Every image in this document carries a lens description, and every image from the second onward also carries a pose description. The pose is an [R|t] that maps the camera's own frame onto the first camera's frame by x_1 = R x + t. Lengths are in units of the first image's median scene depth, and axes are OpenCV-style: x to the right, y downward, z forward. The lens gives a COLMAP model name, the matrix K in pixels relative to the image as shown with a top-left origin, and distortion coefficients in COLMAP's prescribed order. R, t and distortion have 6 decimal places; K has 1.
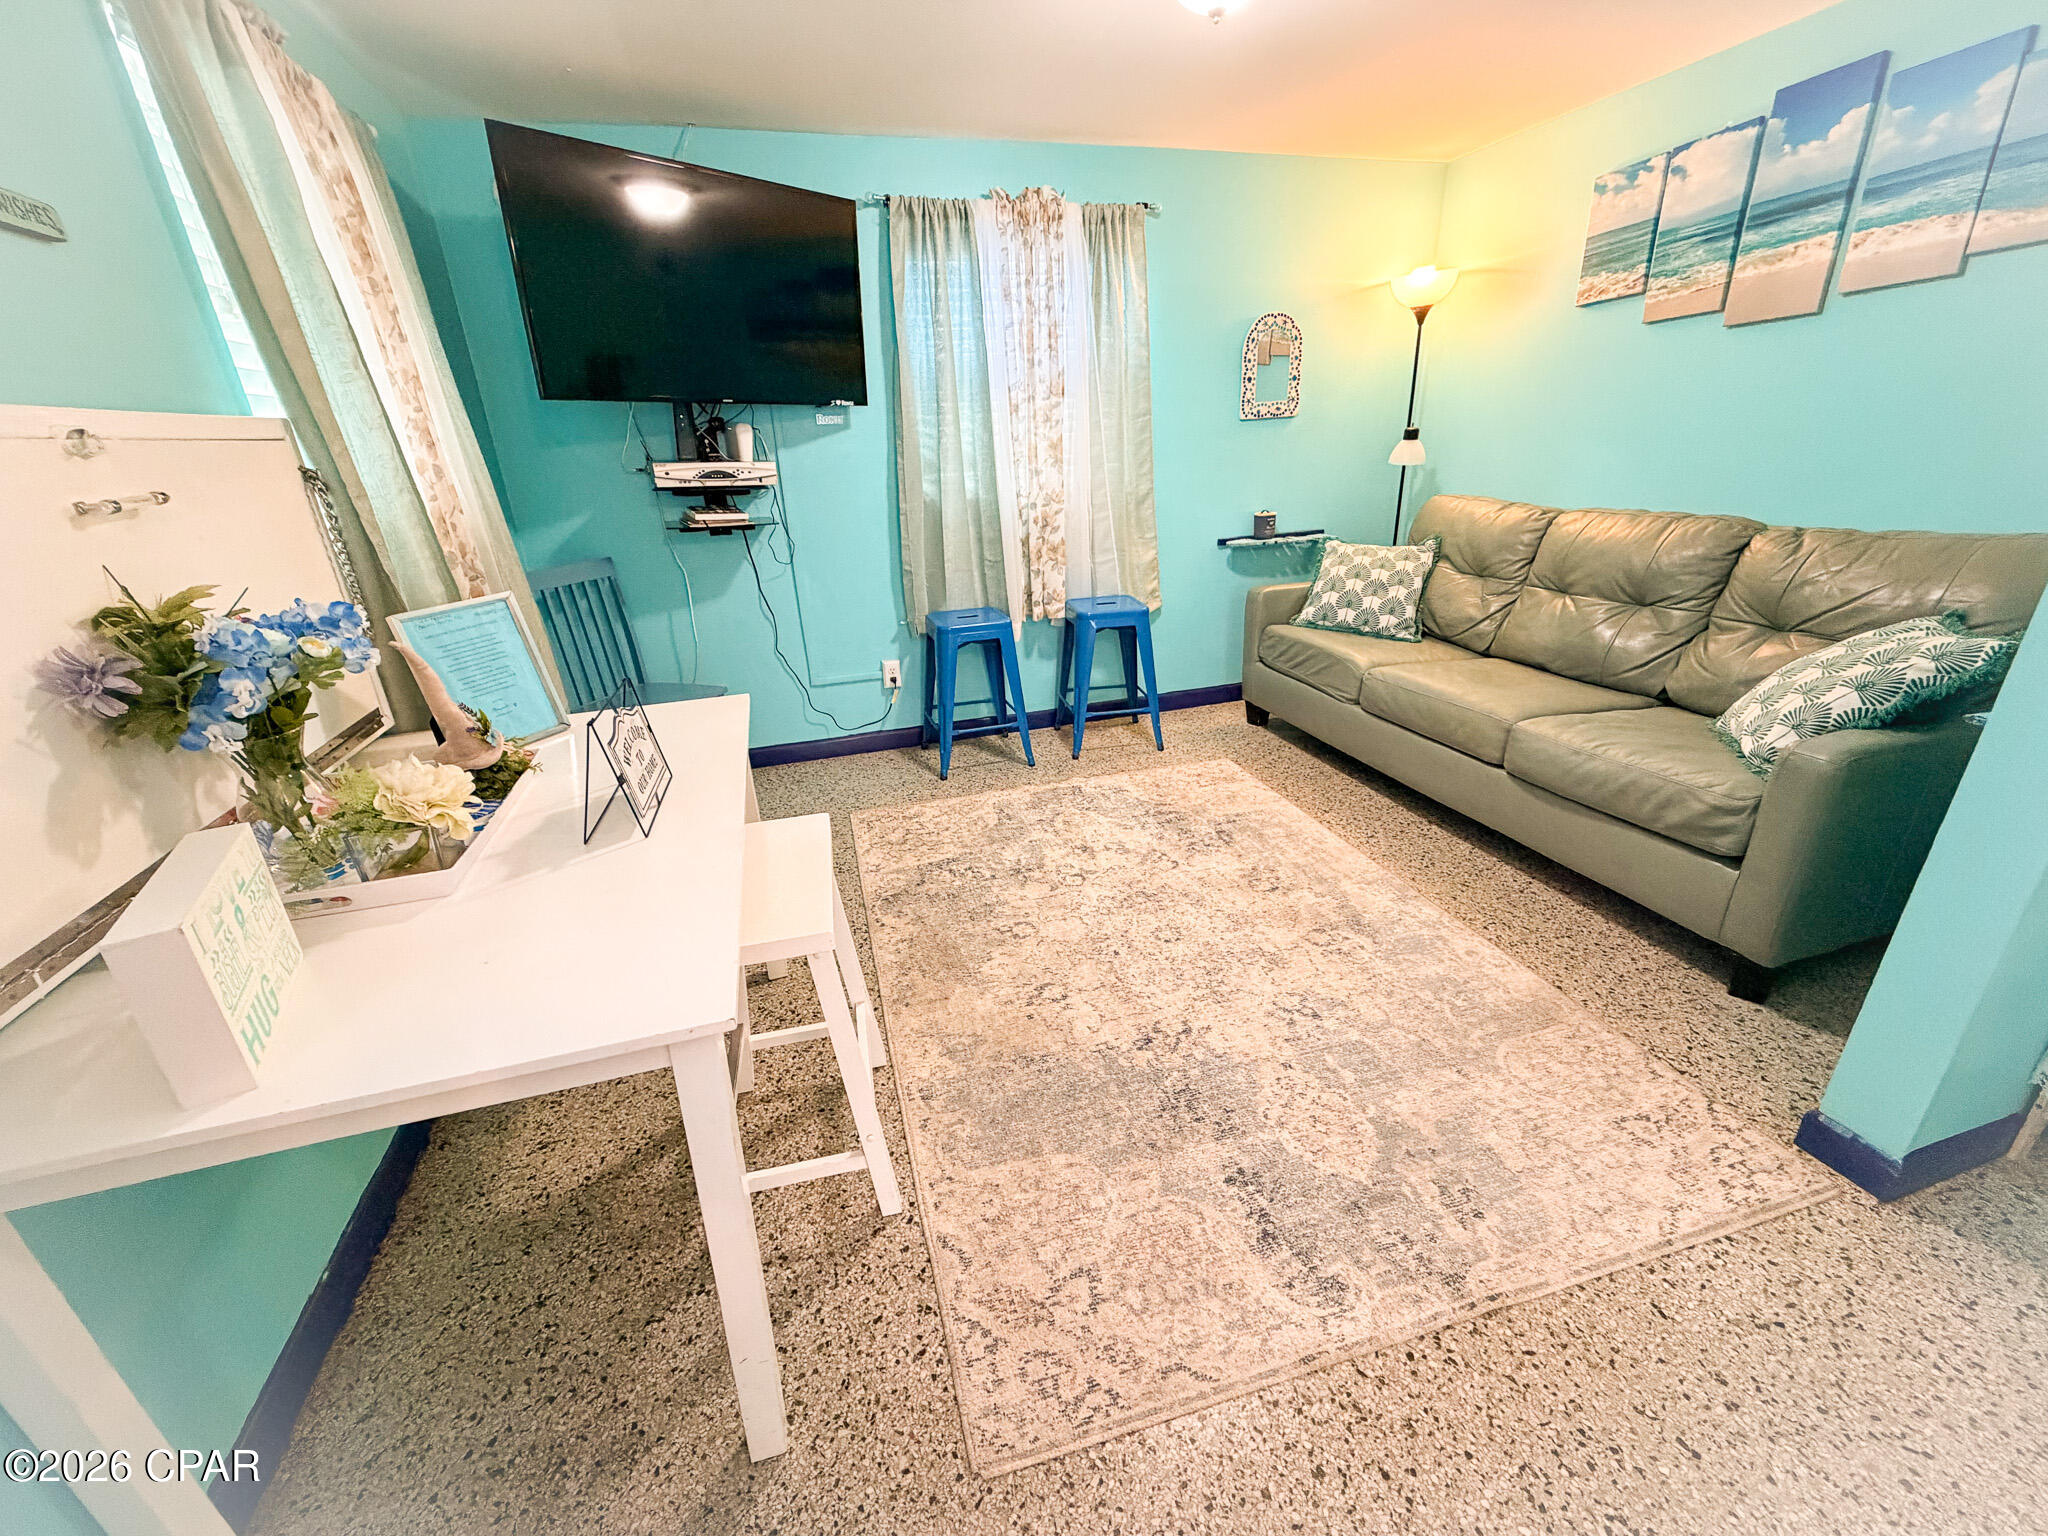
lens RADIAL K [[820.7, 0, 1029.6], [0, 820.7, 766.7], [0, 0, 1]] dist [0.002997, -0.000021]
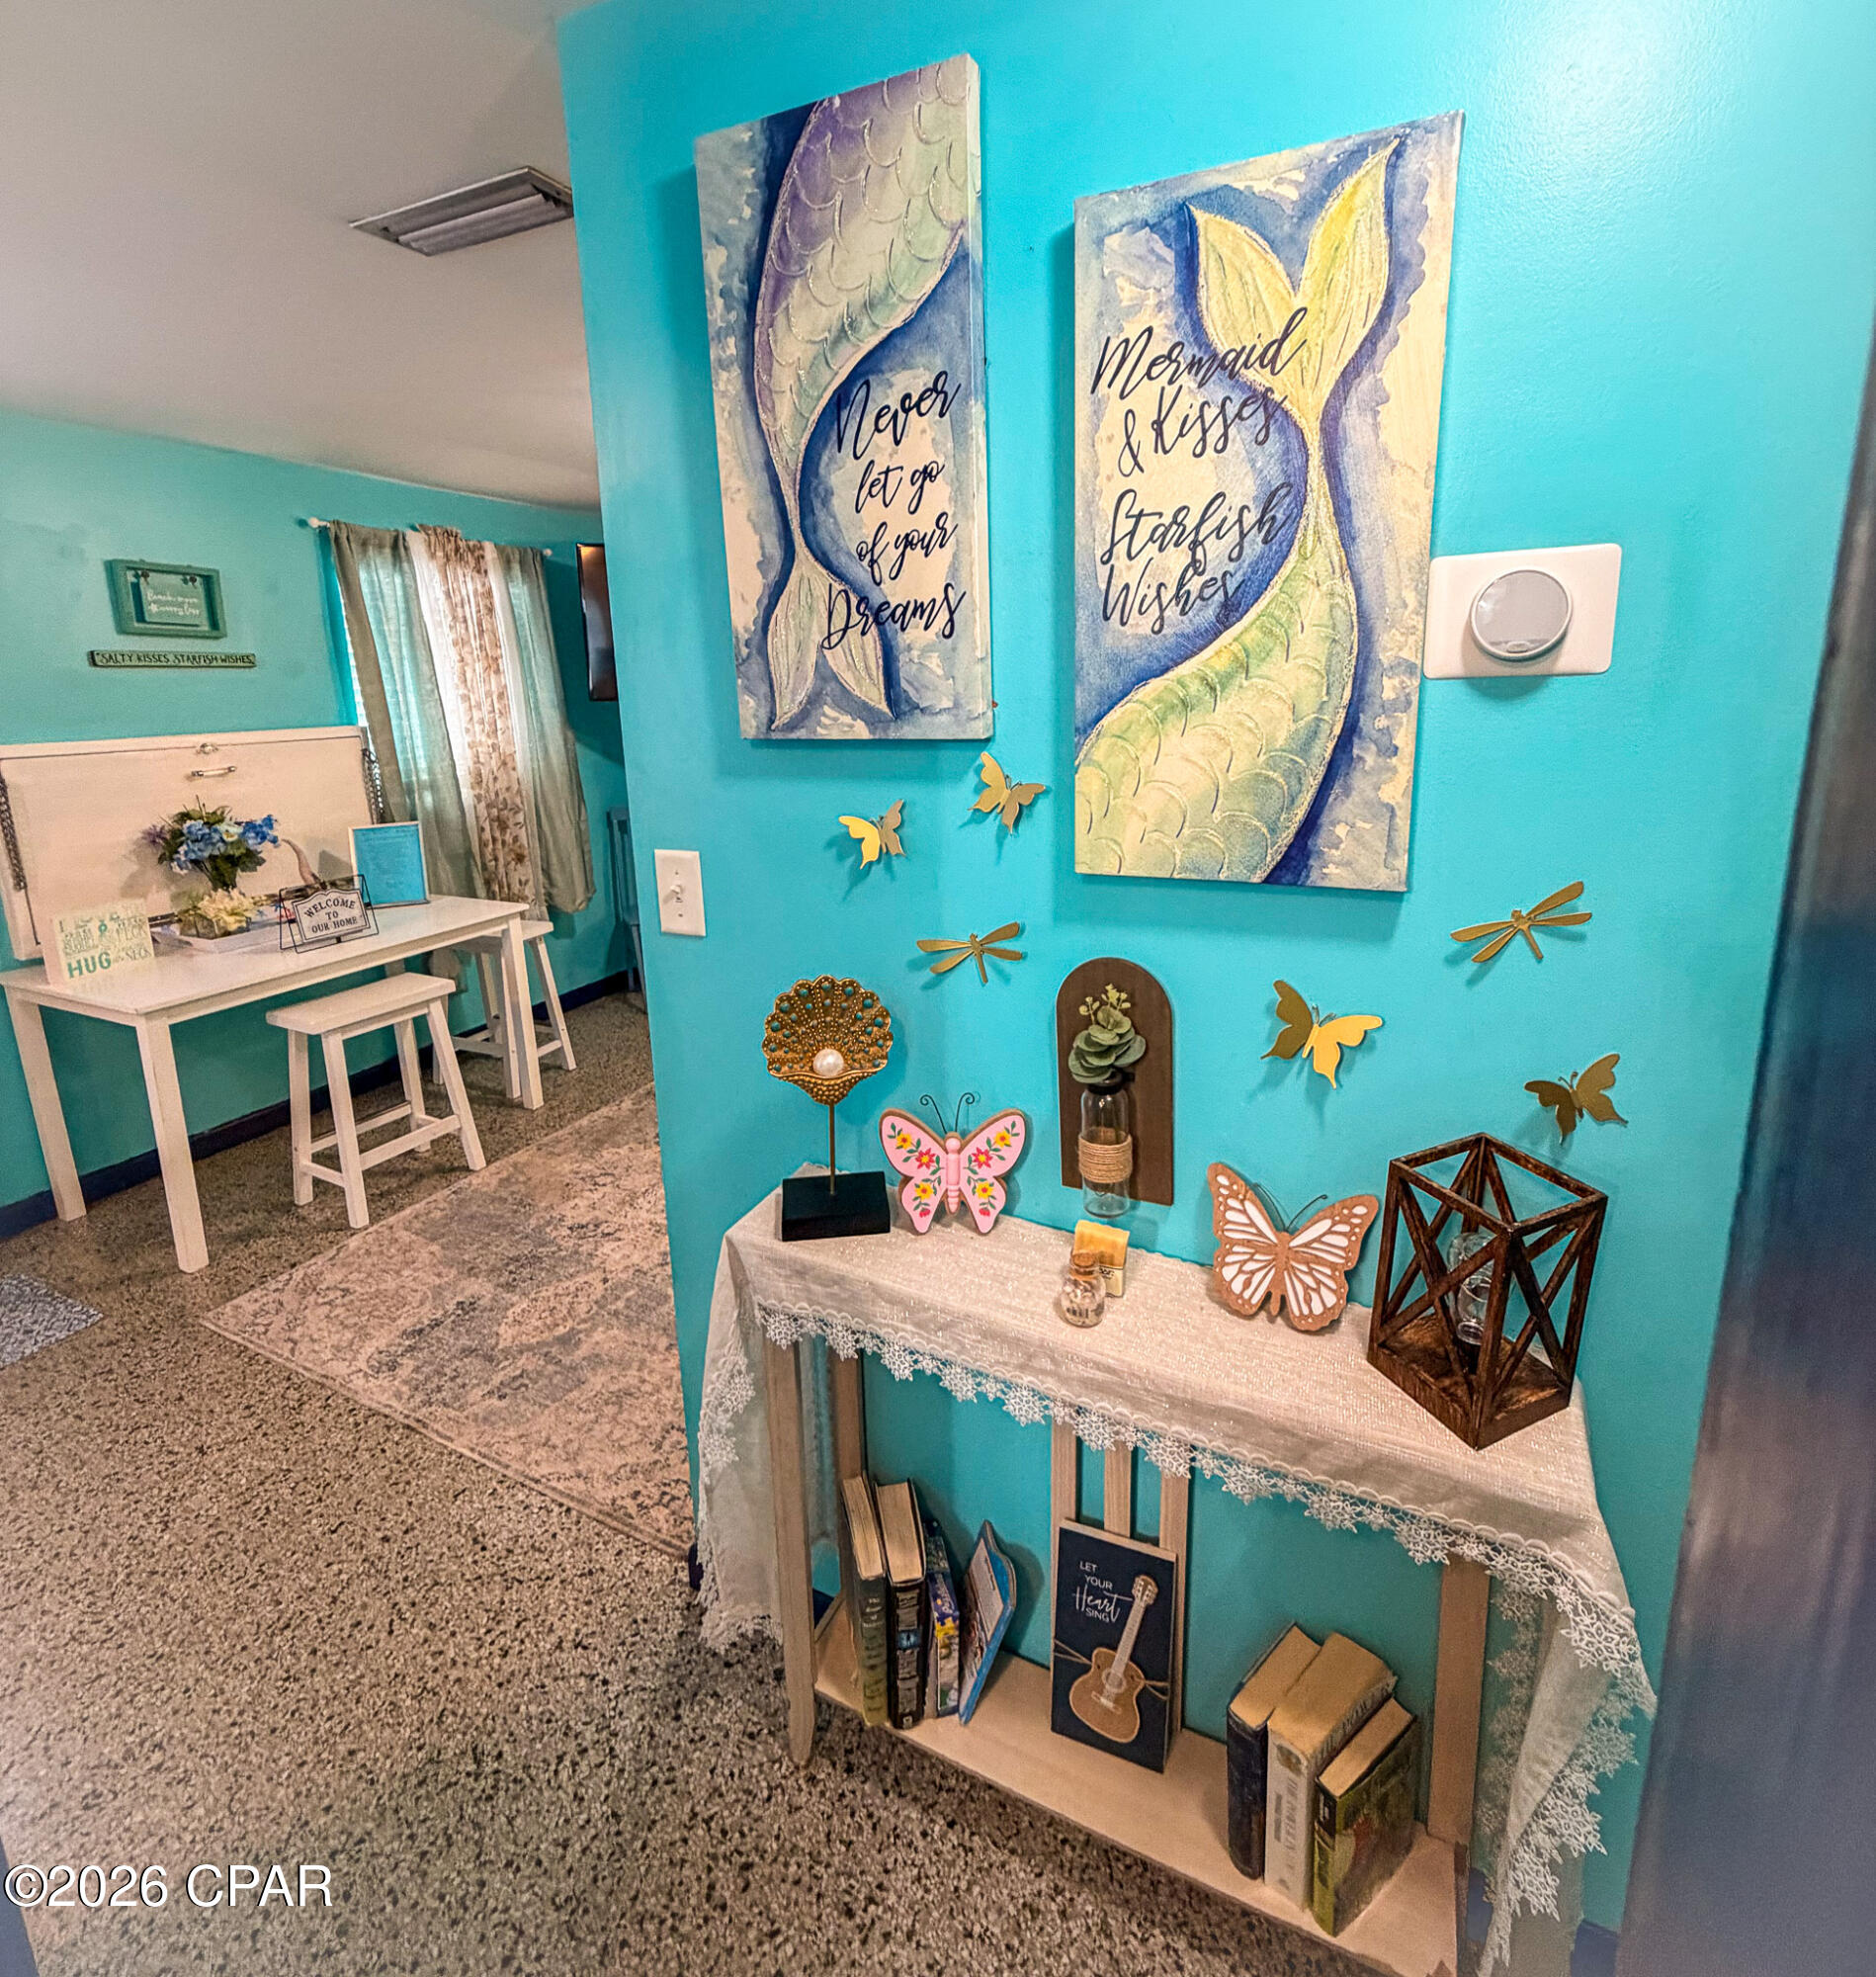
lens RADIAL K [[1038.6, 0, 953.1], [0, 1038.6, 907.8], [0, 0, 1]] dist [-0.008141, -0.000384]
pose [[0.728220, 0.161338, -0.666082, 1.152973], [-0.253835, 0.966270, -0.043466, -0.151161], [0.636603, 0.200728, 0.744611, 0.086269]]
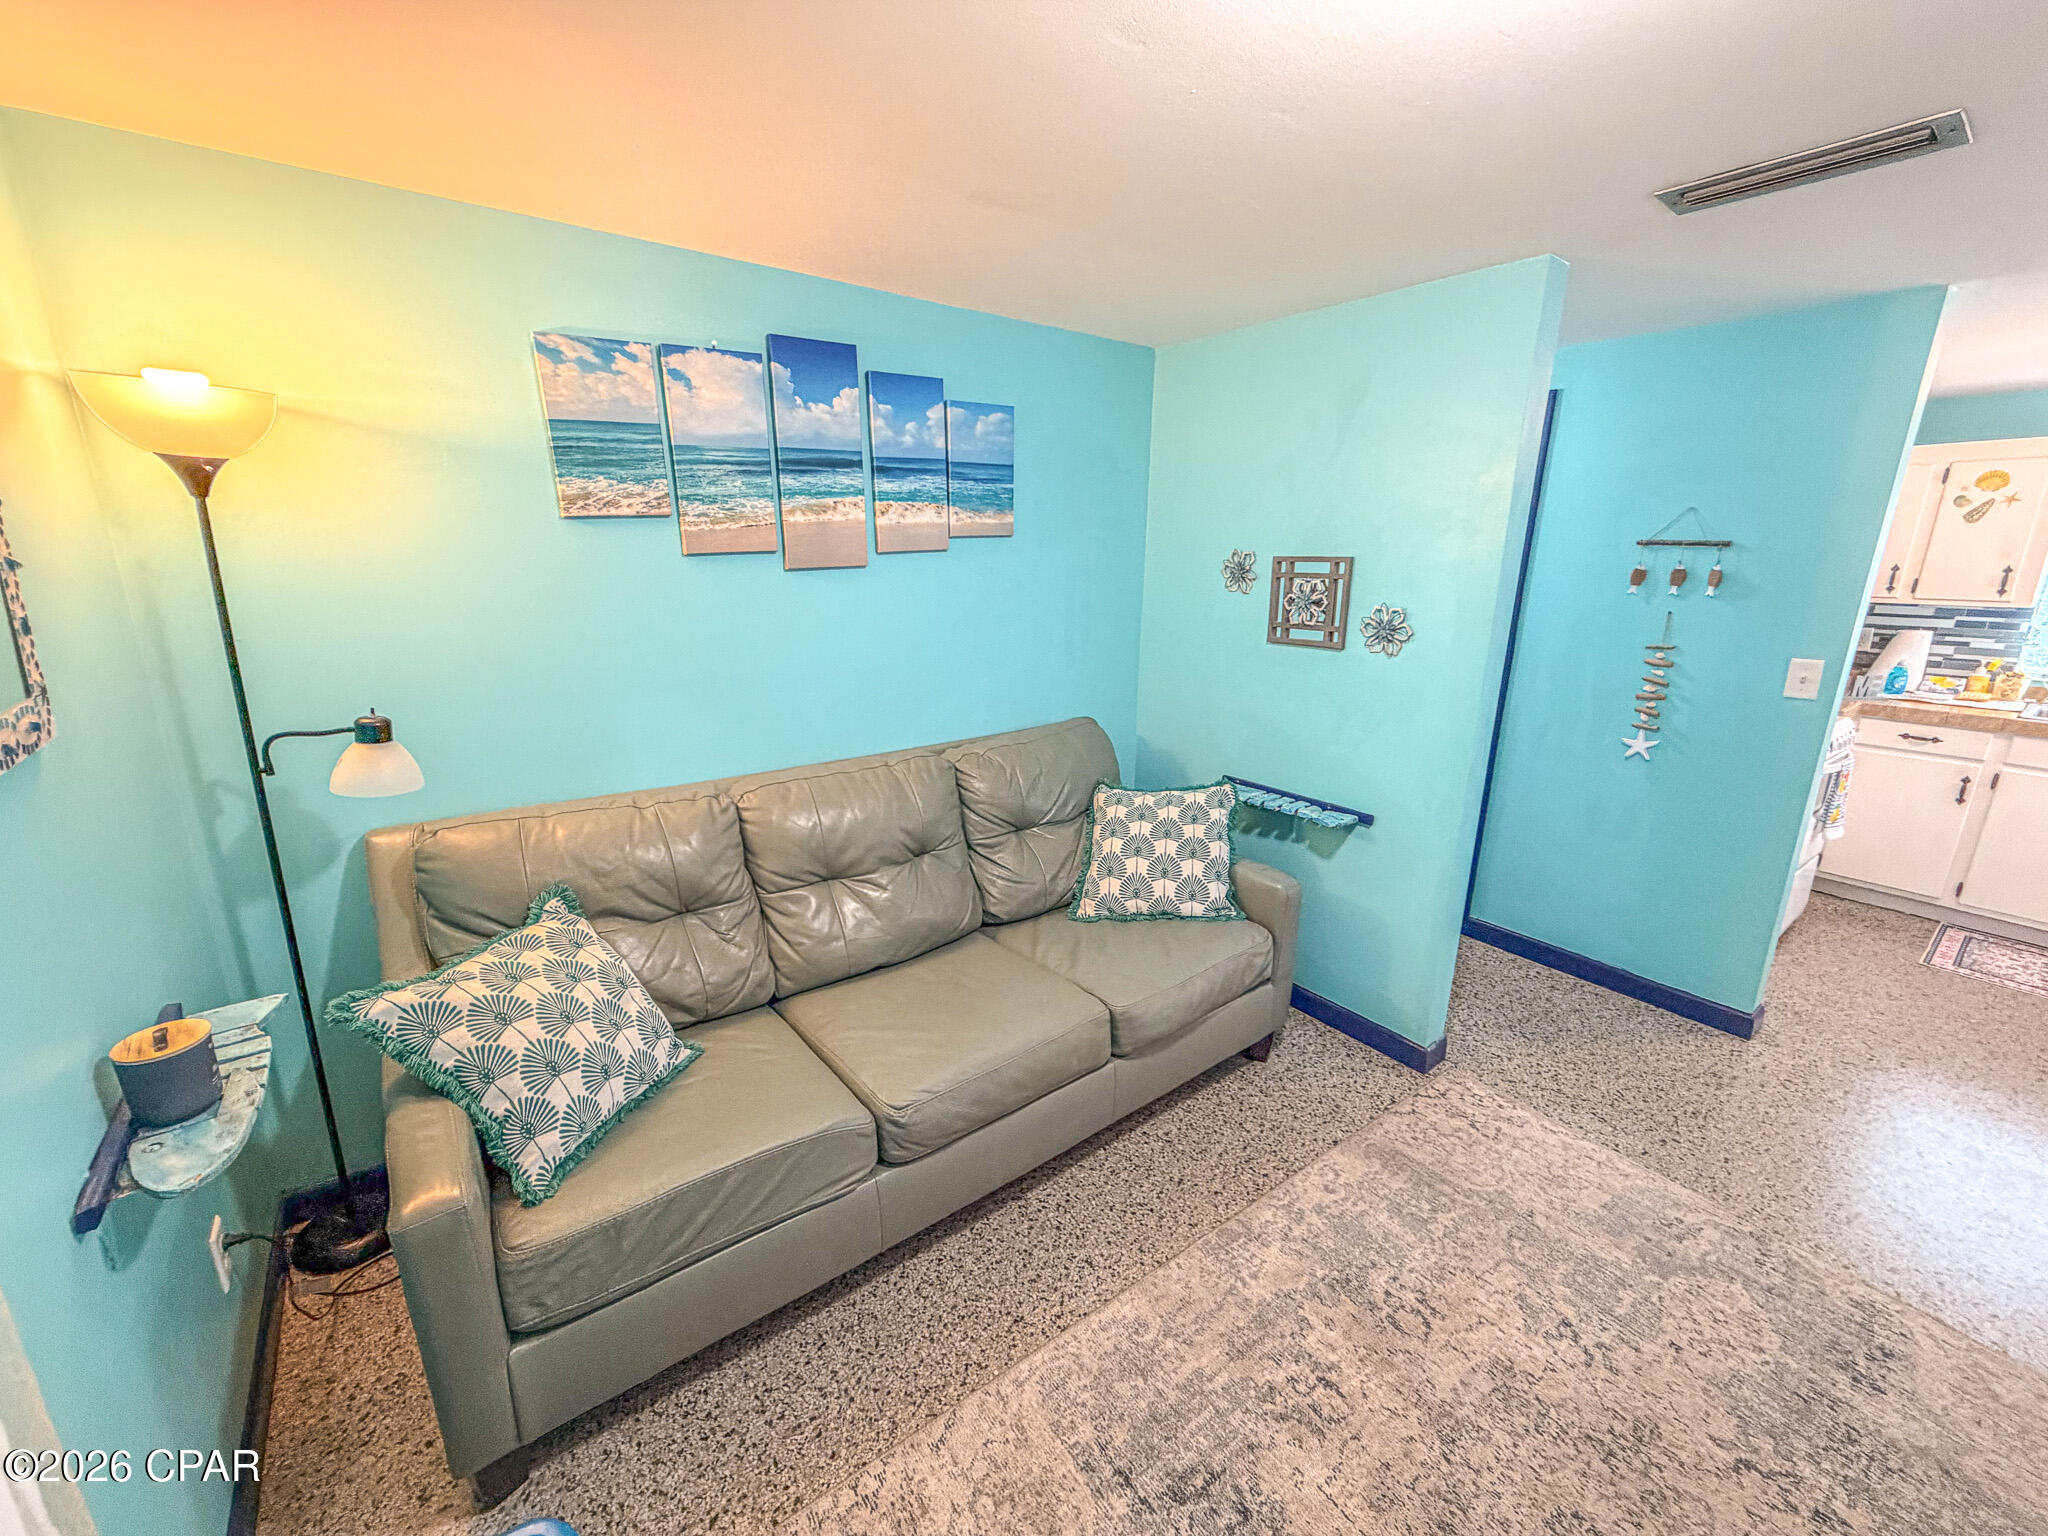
lens RADIAL K [[820.7, 0, 1013.4], [0, 820.7, 767.4], [0, 0, 1]] dist [0.002997, -0.000021]
pose [[-0.331847, -0.215552, 0.918376, -0.123139], [0.356897, 0.872491, 0.333743, -0.609260], [-0.873214, 0.438518, -0.212604, 1.170890]]
